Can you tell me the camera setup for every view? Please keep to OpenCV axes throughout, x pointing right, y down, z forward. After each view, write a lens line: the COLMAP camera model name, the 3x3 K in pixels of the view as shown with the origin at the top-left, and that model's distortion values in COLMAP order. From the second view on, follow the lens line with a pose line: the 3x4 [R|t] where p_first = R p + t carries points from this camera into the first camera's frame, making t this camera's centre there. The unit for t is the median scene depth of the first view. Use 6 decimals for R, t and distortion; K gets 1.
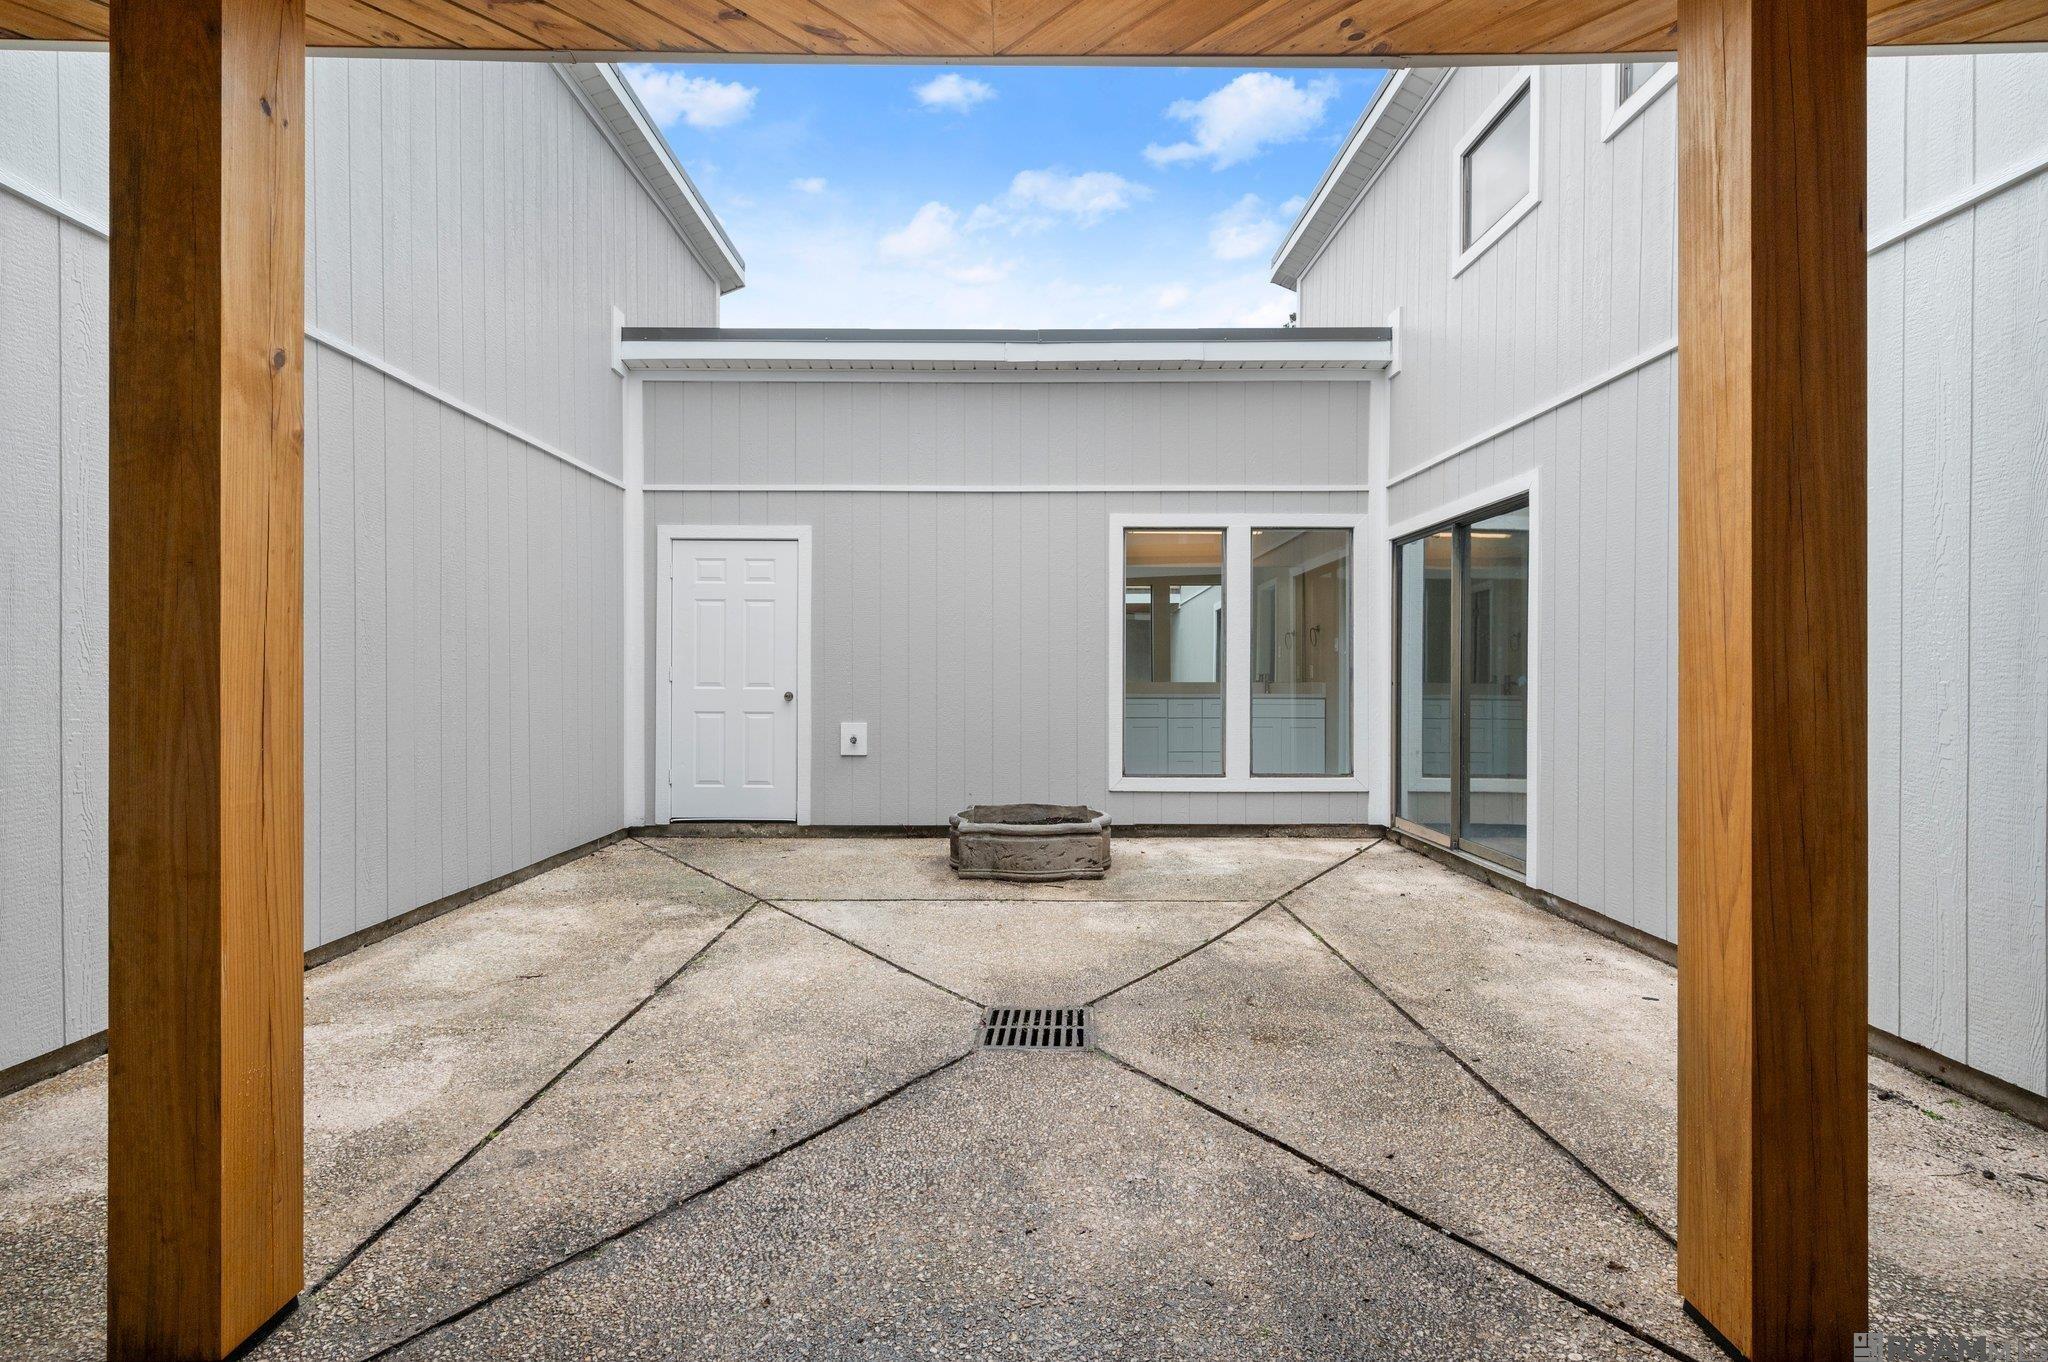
lens RADIAL K [[937.4, 0, 1021.9], [0, 937.4, 679.2], [0, 0, 1]] dist [0.000833, -0.000216]
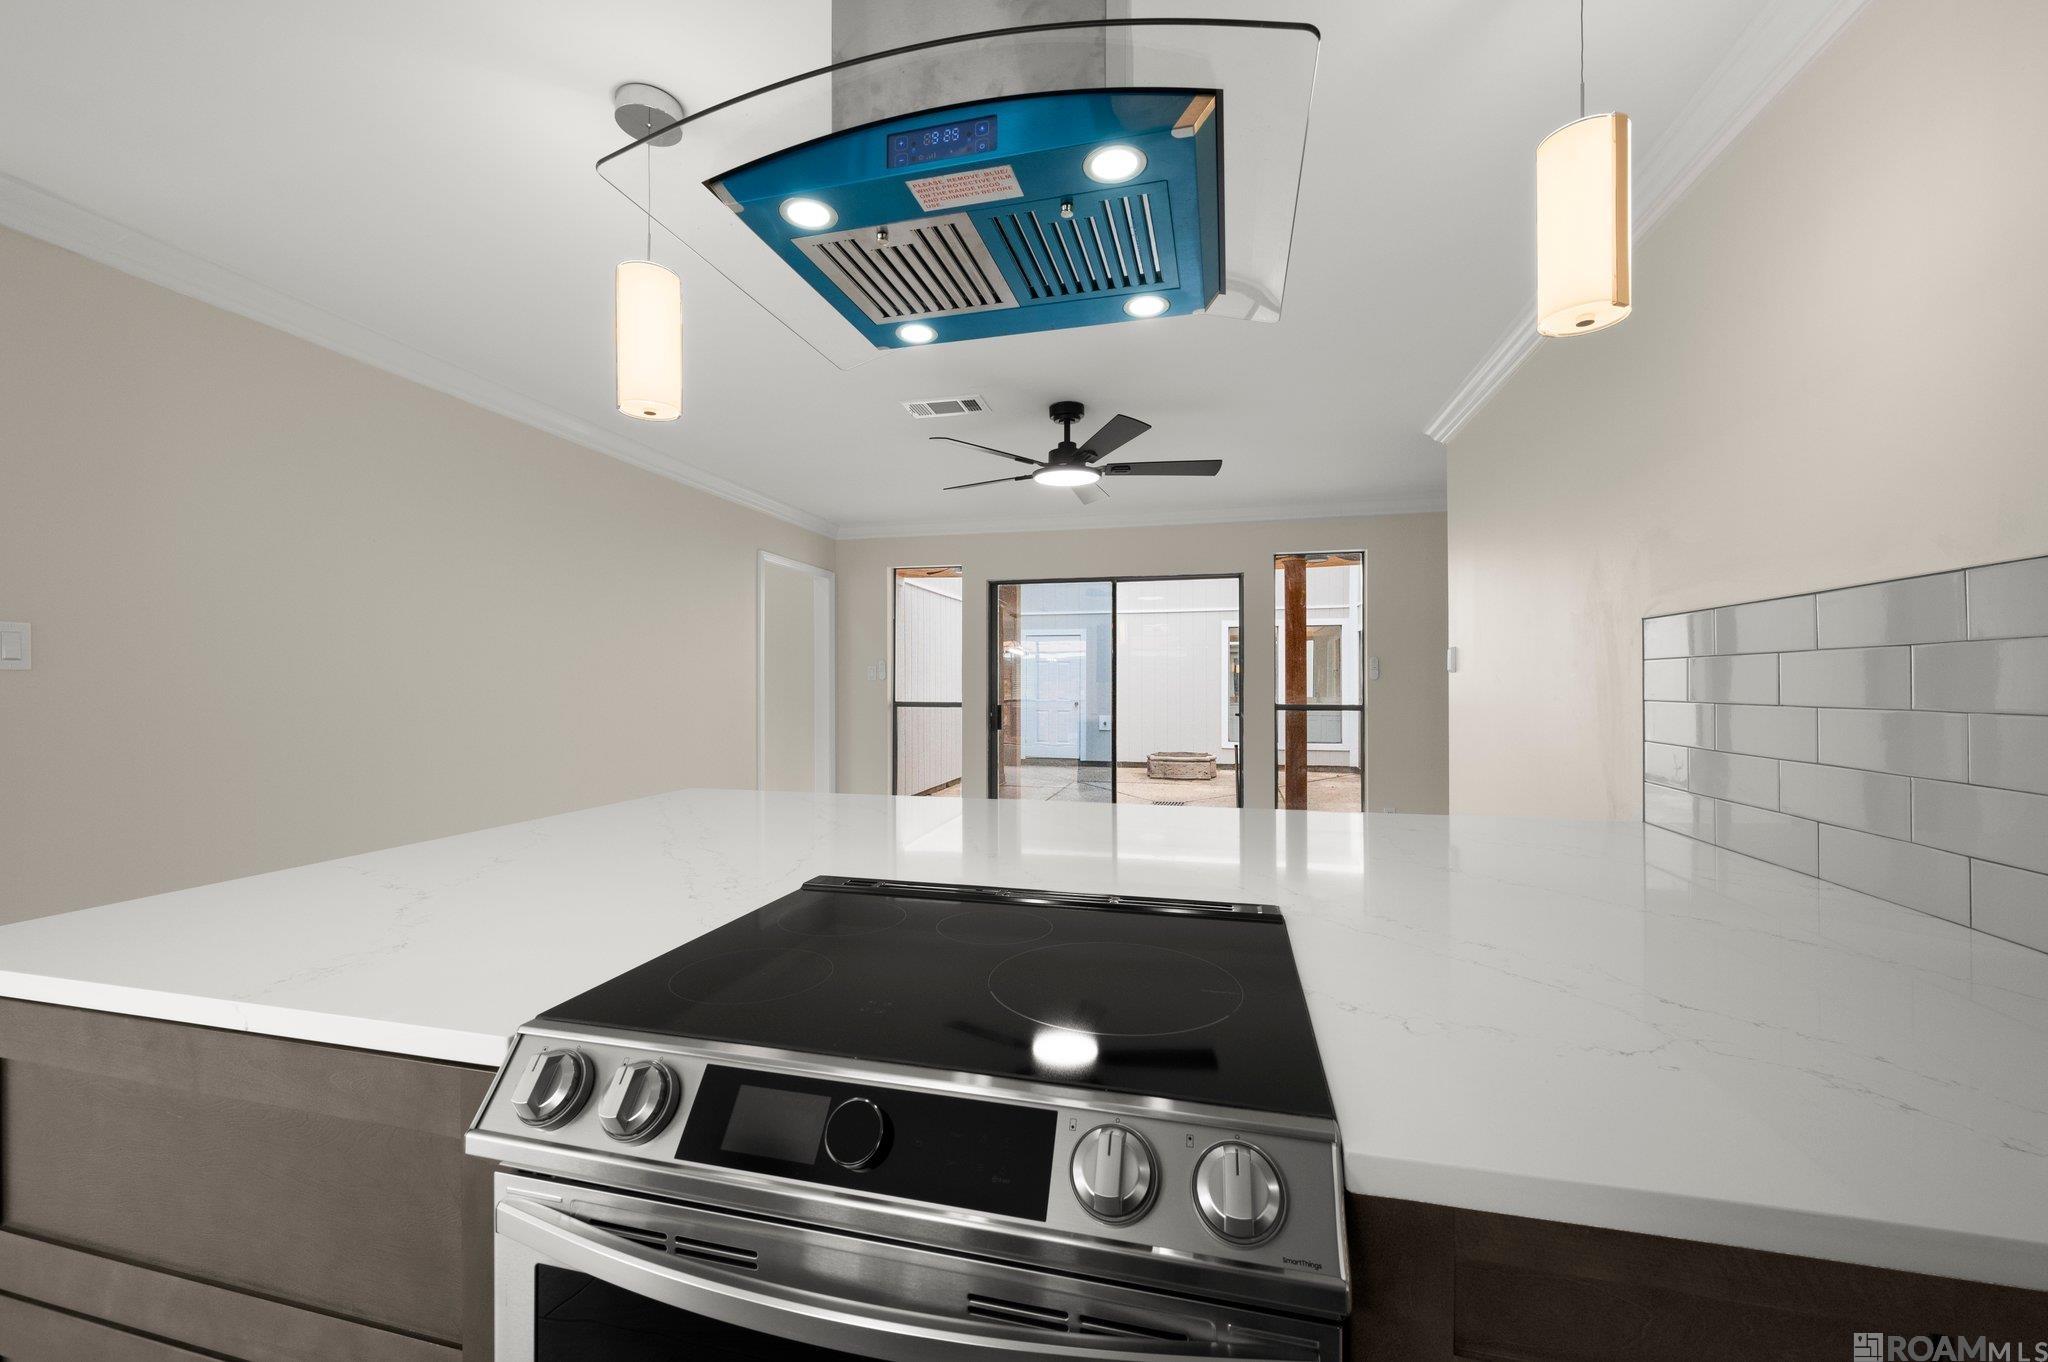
lens RADIAL K [[827.0, 0, 1008.6], [0, 827.0, 686.2], [0, 0, 1]] dist [0.001465, -0.000167]
pose [[0.966033, -0.000471, -0.258416, 0.114151], [0.000713, 0.999999, 0.000845, -0.027738], [0.258416, -0.001001, 0.966033, -1.005284]]
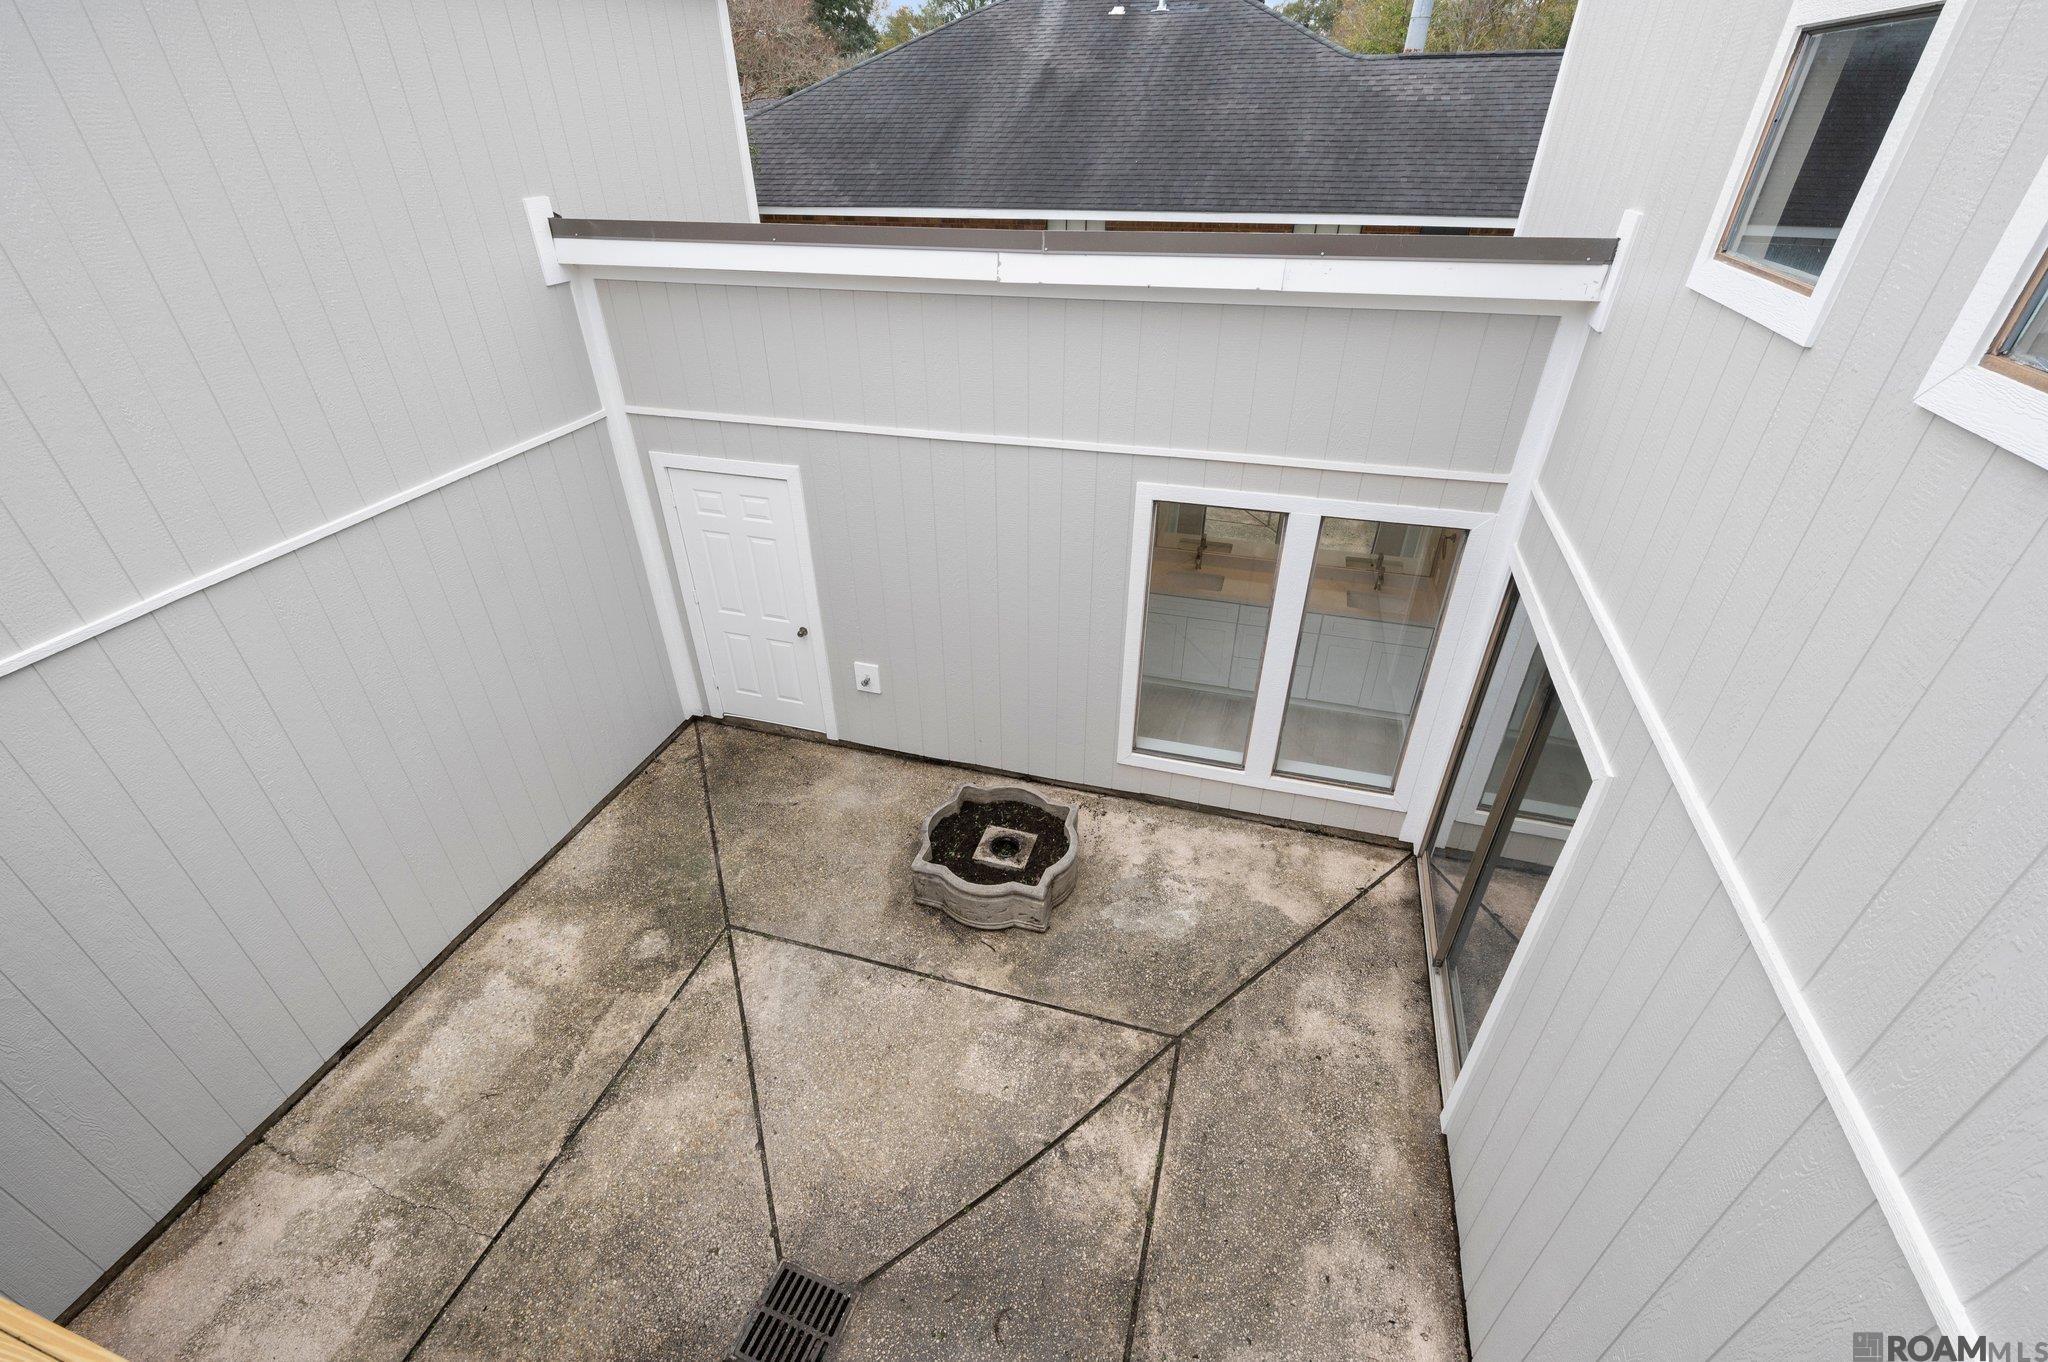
lens RADIAL K [[876.4, 0, 1023.8], [0, 876.4, 679.6], [0, 0, 1]] dist [-0.003892, 0.000061]
pose [[0.955753, 0.153342, -0.251041, 0.217281], [0.009287, 0.837237, 0.546762, -0.449125], [0.294022, -0.524901, 0.798768, 0.305739]]
